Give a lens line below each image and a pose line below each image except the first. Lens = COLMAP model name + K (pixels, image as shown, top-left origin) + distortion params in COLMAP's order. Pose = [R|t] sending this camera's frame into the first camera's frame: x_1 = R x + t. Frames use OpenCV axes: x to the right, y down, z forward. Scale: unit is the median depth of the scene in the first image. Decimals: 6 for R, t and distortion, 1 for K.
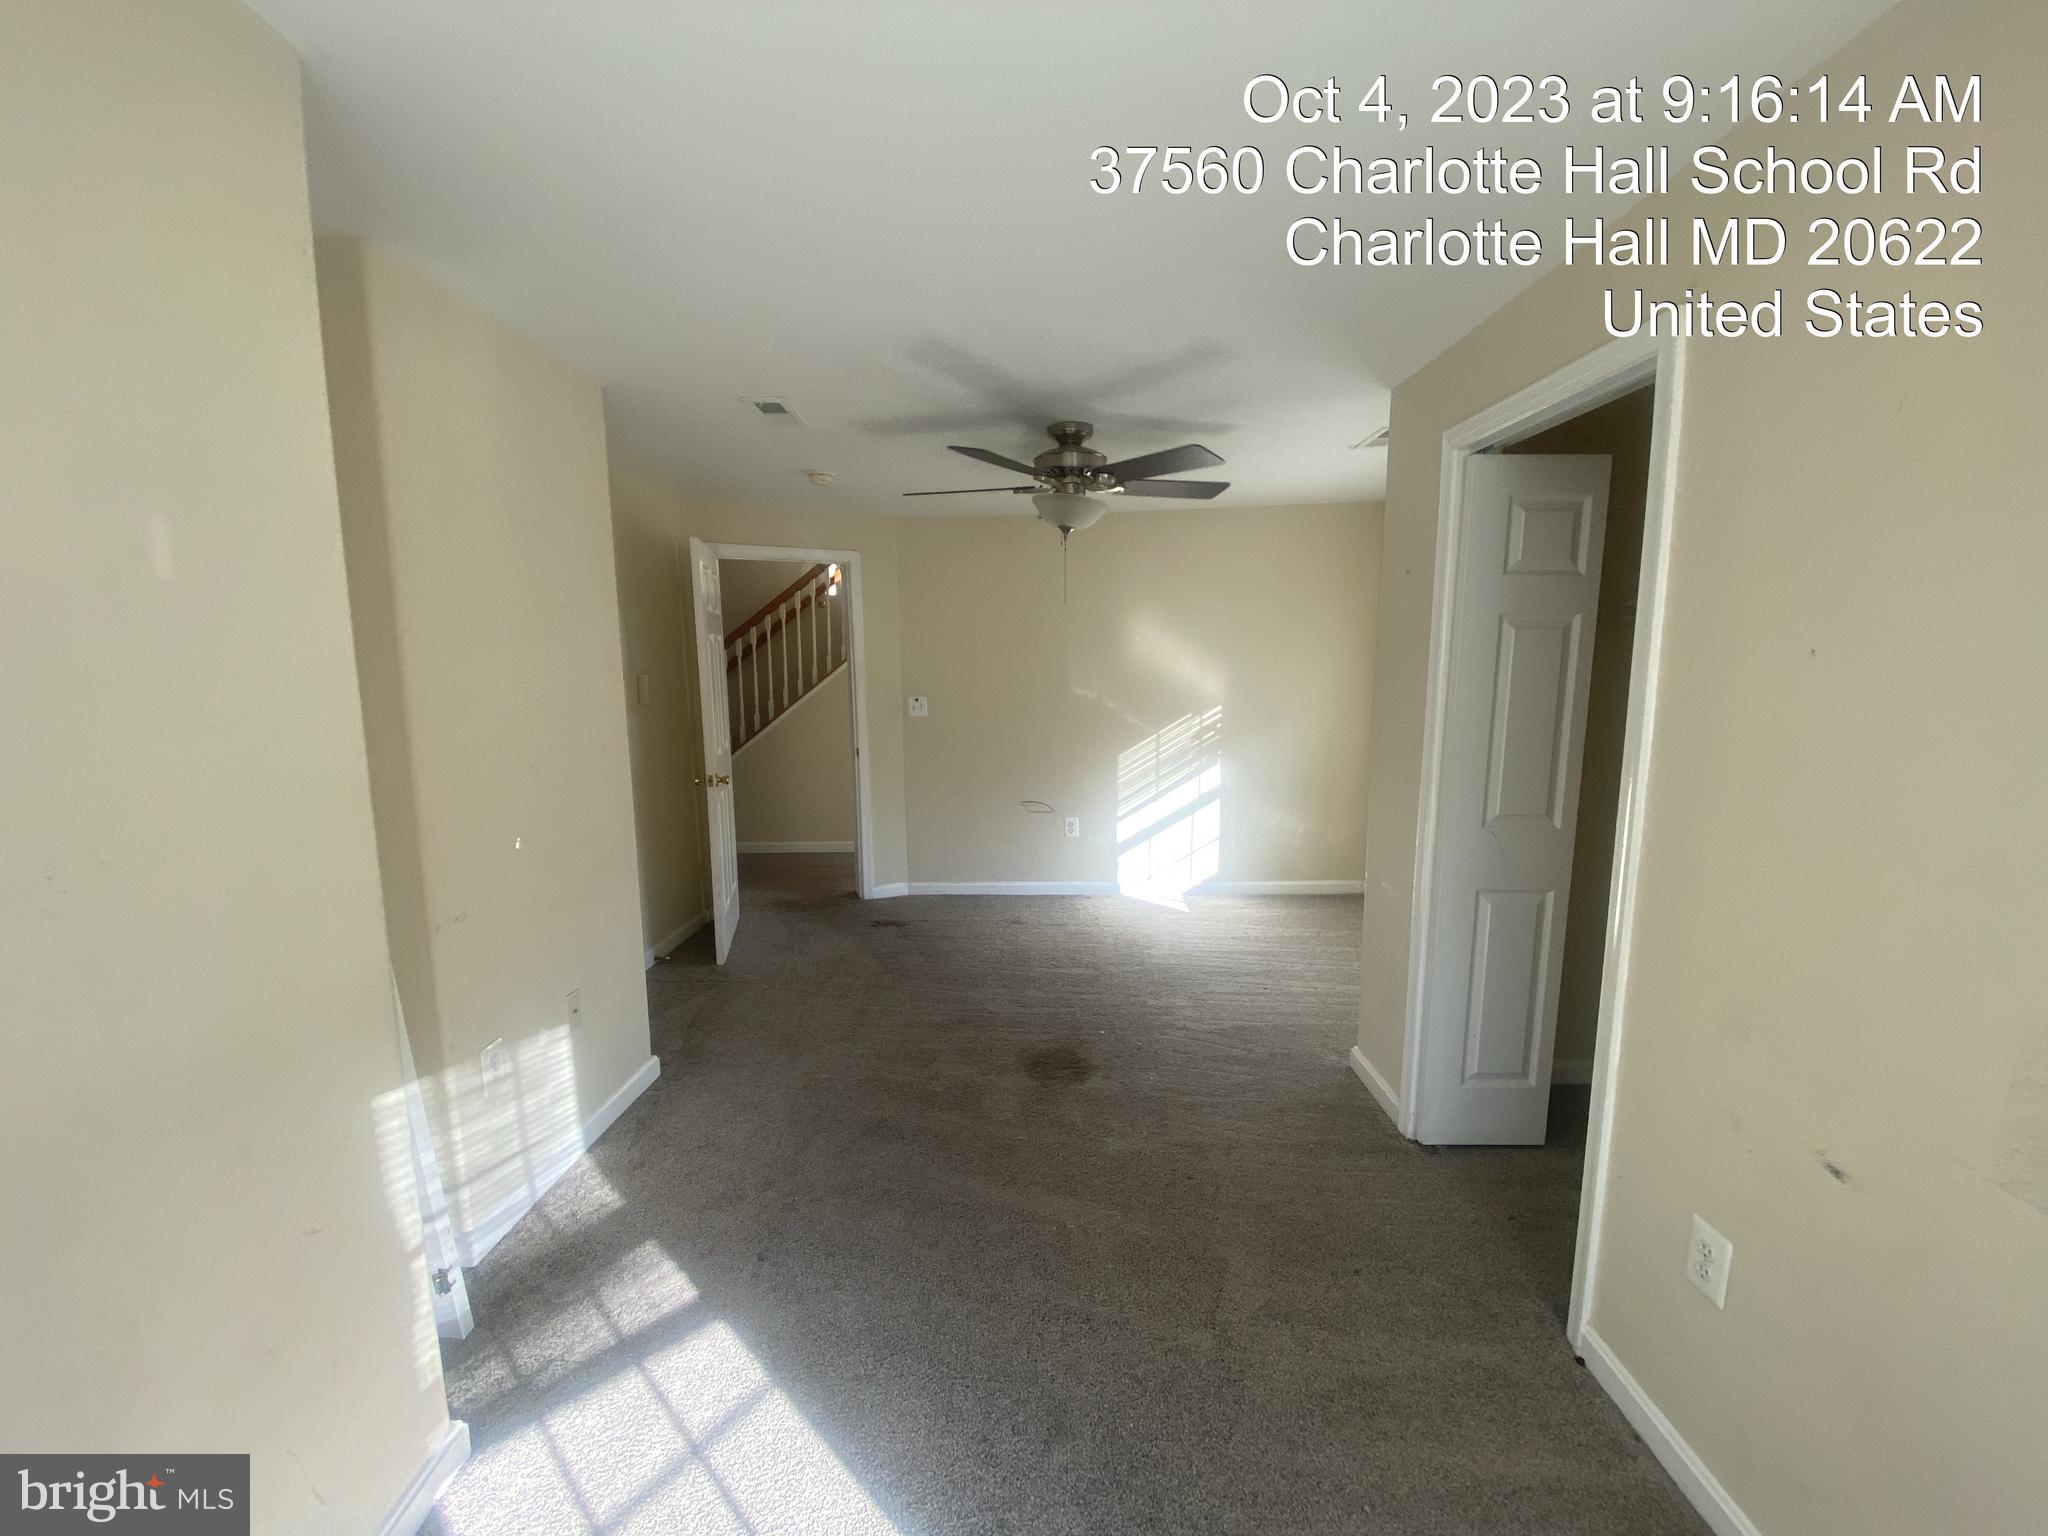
lens RADIAL K [[827.4, 0, 1023.0], [0, 827.4, 762.6], [0, 0, 1]] dist [0.009038, -0.015231]
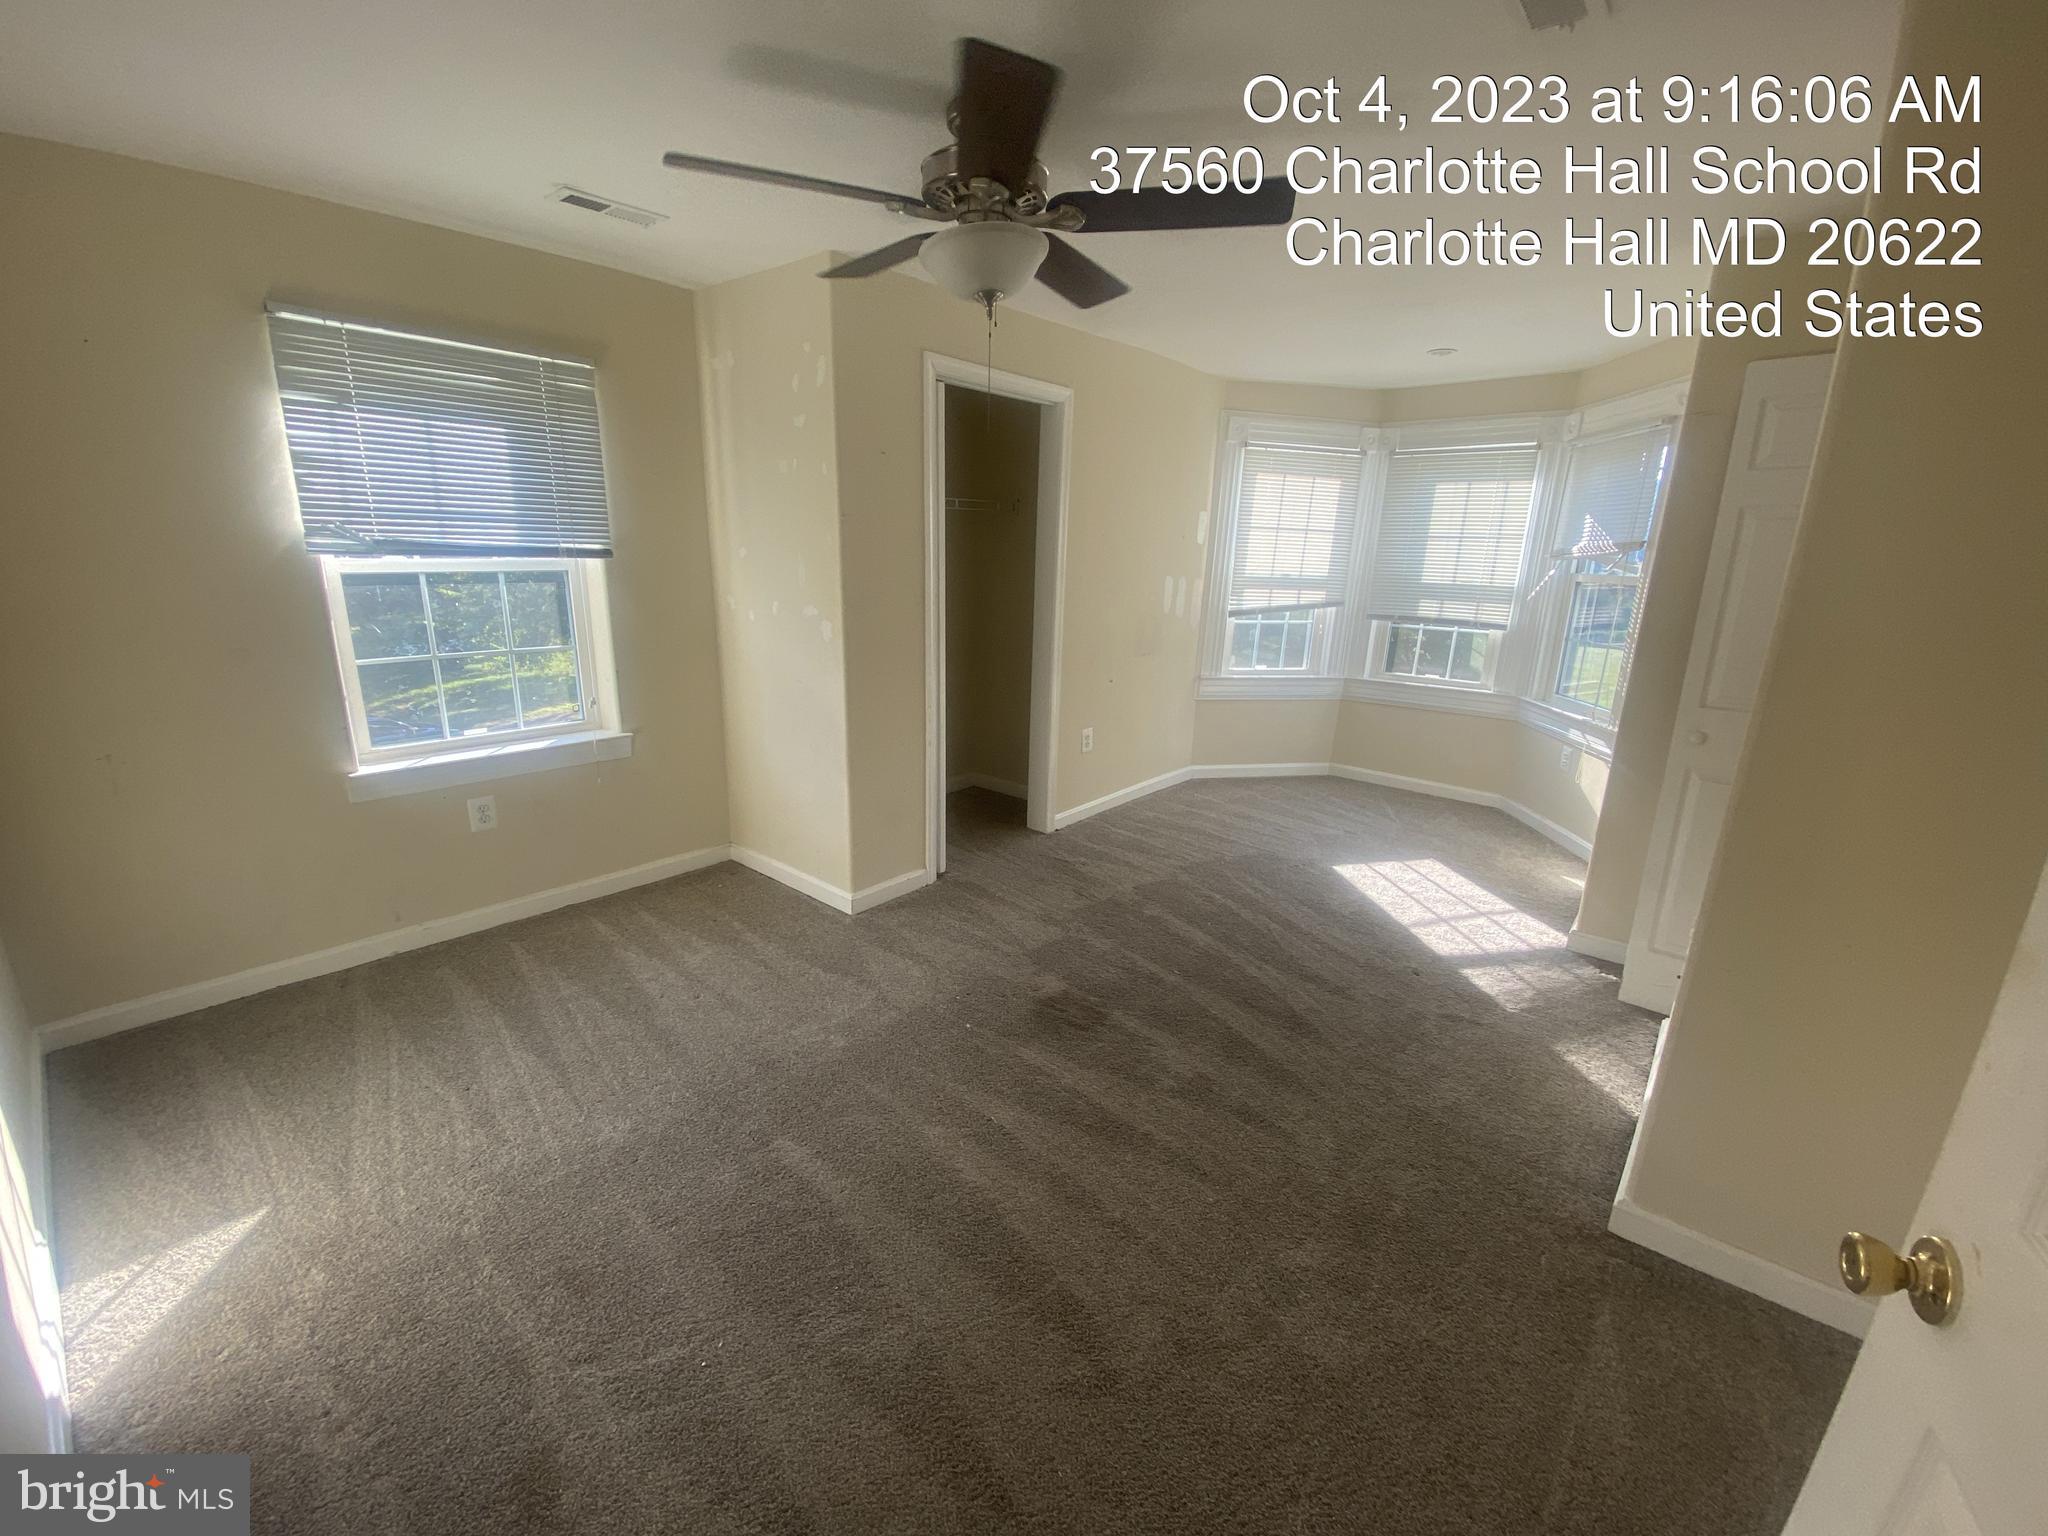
lens RADIAL K [[827.4, 0, 1023.0], [0, 827.4, 762.6], [0, 0, 1]] dist [0.009038, -0.015231]
pose [[-0.775052, -0.179994, 0.605720, -0.576974], [0.064357, 0.931103, 0.359033, -0.272891], [-0.628612, 0.317252, -0.710070, 2.263085]]
